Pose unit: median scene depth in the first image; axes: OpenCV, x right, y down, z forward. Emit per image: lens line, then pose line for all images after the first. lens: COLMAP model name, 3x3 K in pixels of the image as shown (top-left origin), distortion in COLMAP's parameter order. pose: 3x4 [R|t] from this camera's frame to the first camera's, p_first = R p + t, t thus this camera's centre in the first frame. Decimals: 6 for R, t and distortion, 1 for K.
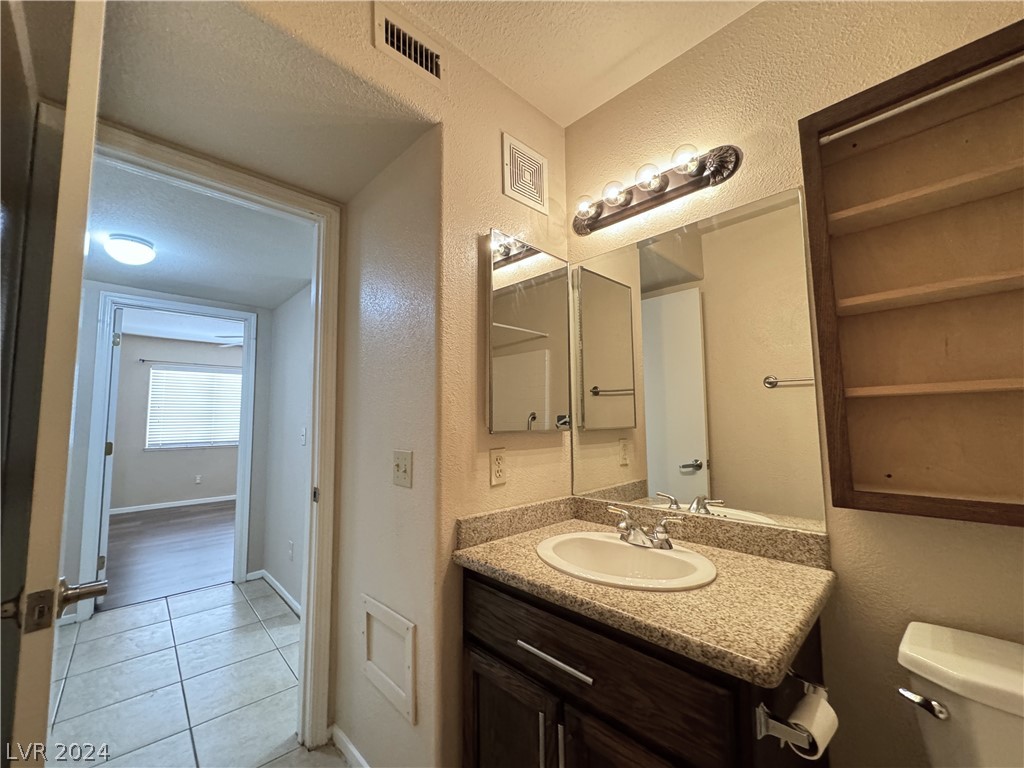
lens RADIAL K [[411.9, 0, 512.8], [0, 411.9, 385.4], [0, 0, 1]] dist [-0.001979, -0.000016]
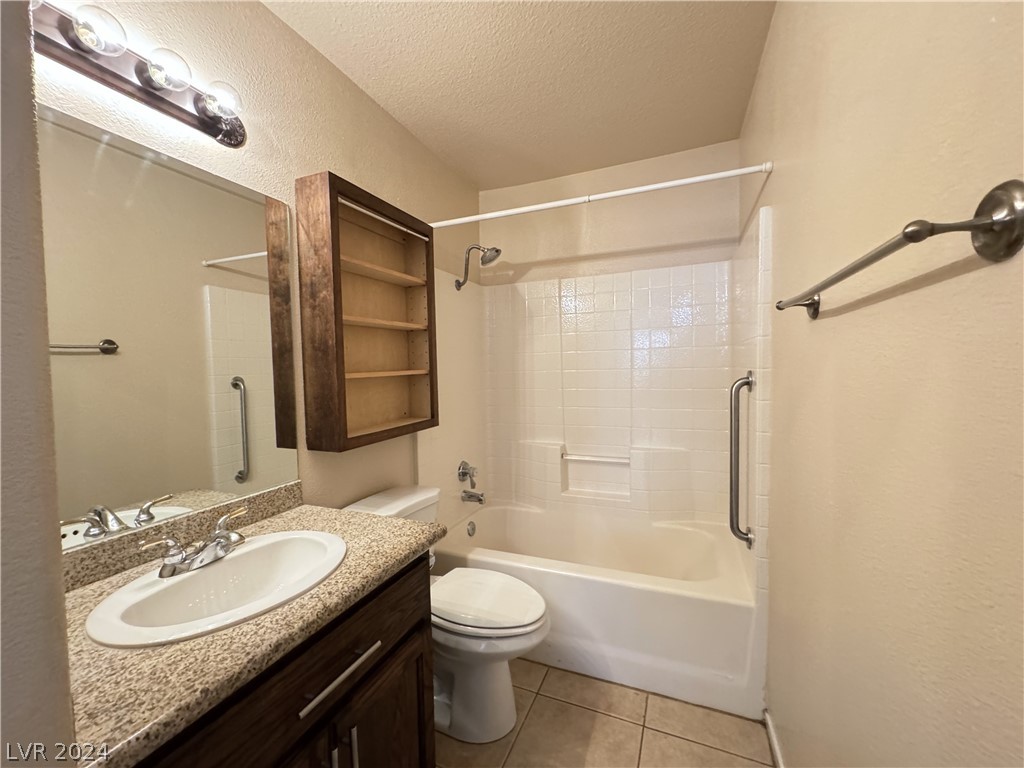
lens RADIAL K [[411.9, 0, 511.1], [0, 411.9, 387.0], [0, 0, 1]] dist [-0.001979, -0.000016]
pose [[-0.400225, -0.024599, 0.916087, -0.734425], [-0.054199, 0.998525, 0.003134, 0.015313], [-0.914813, -0.048397, -0.400968, 0.907937]]
